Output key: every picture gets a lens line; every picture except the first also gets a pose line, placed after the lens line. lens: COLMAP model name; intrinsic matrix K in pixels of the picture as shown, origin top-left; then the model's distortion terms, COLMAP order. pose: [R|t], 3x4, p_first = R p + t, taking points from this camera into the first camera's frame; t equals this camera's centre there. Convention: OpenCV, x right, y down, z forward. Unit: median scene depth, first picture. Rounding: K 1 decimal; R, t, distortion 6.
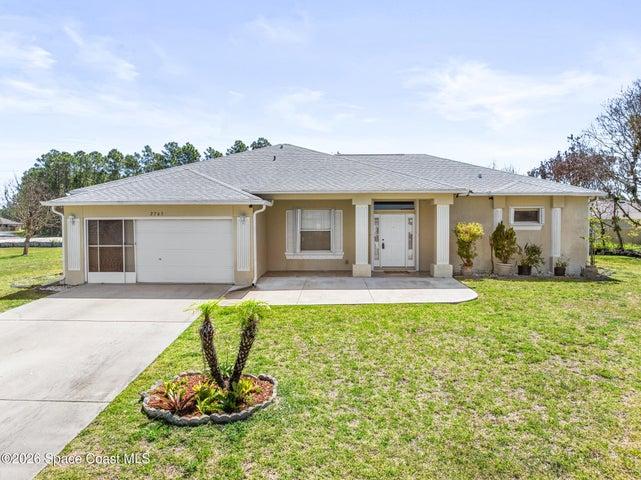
lens RADIAL K [[452.1, 0, 320.5], [0, 452.1, 240.0], [0, 0, 1]] dist [-0.042073, 0.001281]
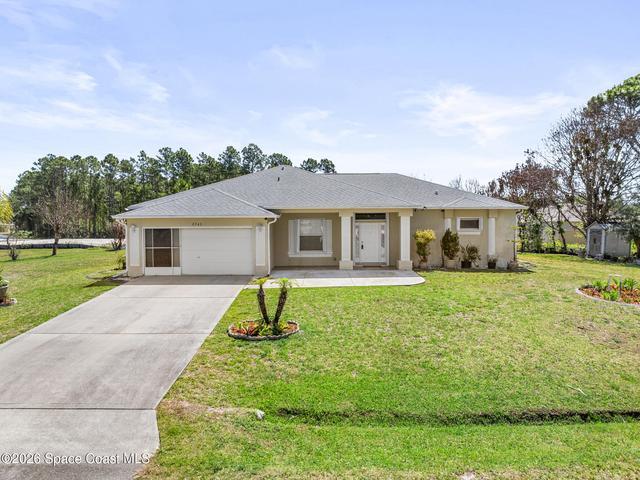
lens RADIAL K [[451.4, 0, 320.0], [0, 451.4, 240.0], [0, 0, 1]] dist [-0.042073, 0.001281]
pose [[0.999530, -0.003055, 0.030513, -0.028025], [0.003042, 0.999995, 0.000499, -0.008964], [-0.030515, -0.000406, 0.999534, -0.350100]]
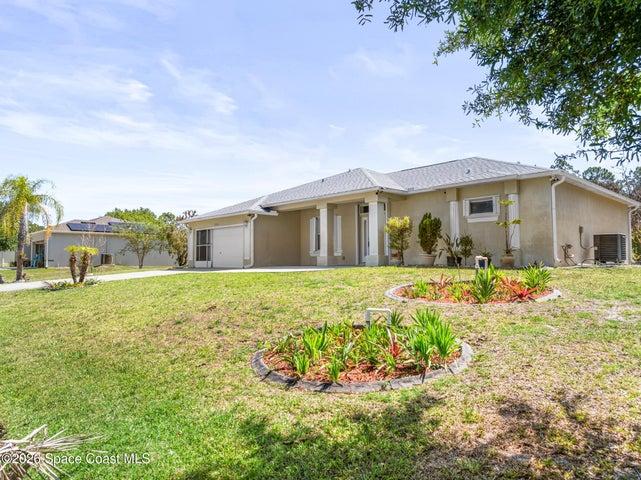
lens RADIAL K [[452.1, 0, 320.5], [0, 452.1, 240.0], [0, 0, 1]] dist [-0.042073, 0.001281]
pose [[0.716835, -0.031714, -0.696521, 0.943466], [0.000968, 0.999009, -0.044490, 0.064182], [0.697242, 0.031218, 0.716156, 0.091366]]
